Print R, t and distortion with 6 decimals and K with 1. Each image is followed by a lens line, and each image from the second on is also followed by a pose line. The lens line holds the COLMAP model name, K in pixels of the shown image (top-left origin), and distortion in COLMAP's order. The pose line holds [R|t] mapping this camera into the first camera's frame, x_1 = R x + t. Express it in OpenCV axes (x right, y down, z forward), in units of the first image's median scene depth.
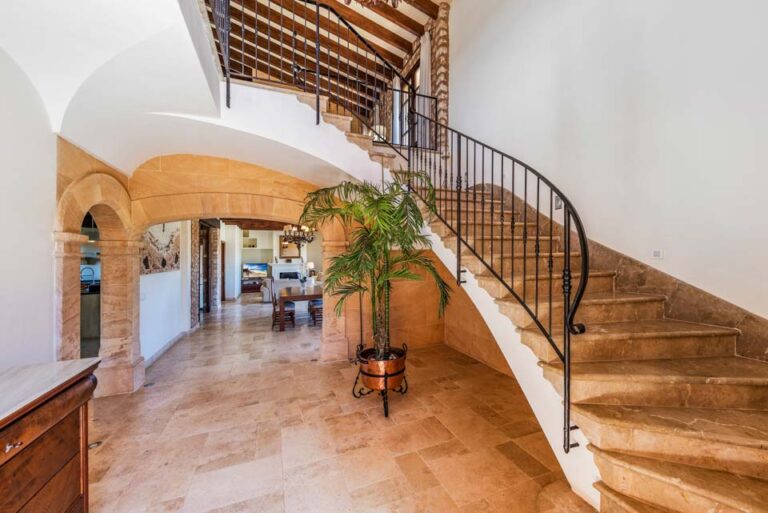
lens RADIAL K [[297.7, 0, 387.3], [0, 297.7, 257.9], [0, 0, 1]] dist [-0.002645, -0.000217]
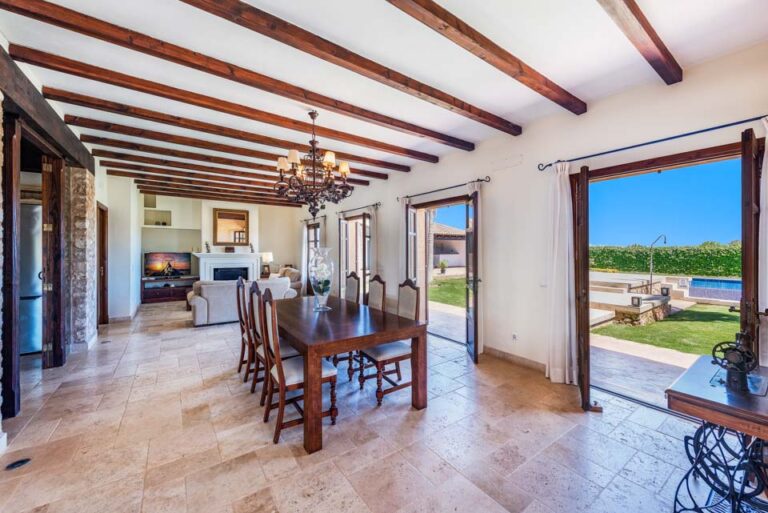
lens RADIAL K [[297.7, 0, 383.5], [0, 297.7, 259.2], [0, 0, 1]] dist [-0.002645, -0.000217]
pose [[0.968989, 0.008745, 0.246951, -0.175757], [-0.013464, 0.999757, 0.017429, 0.015511], [-0.246739, -0.020213, 0.968871, 0.323016]]
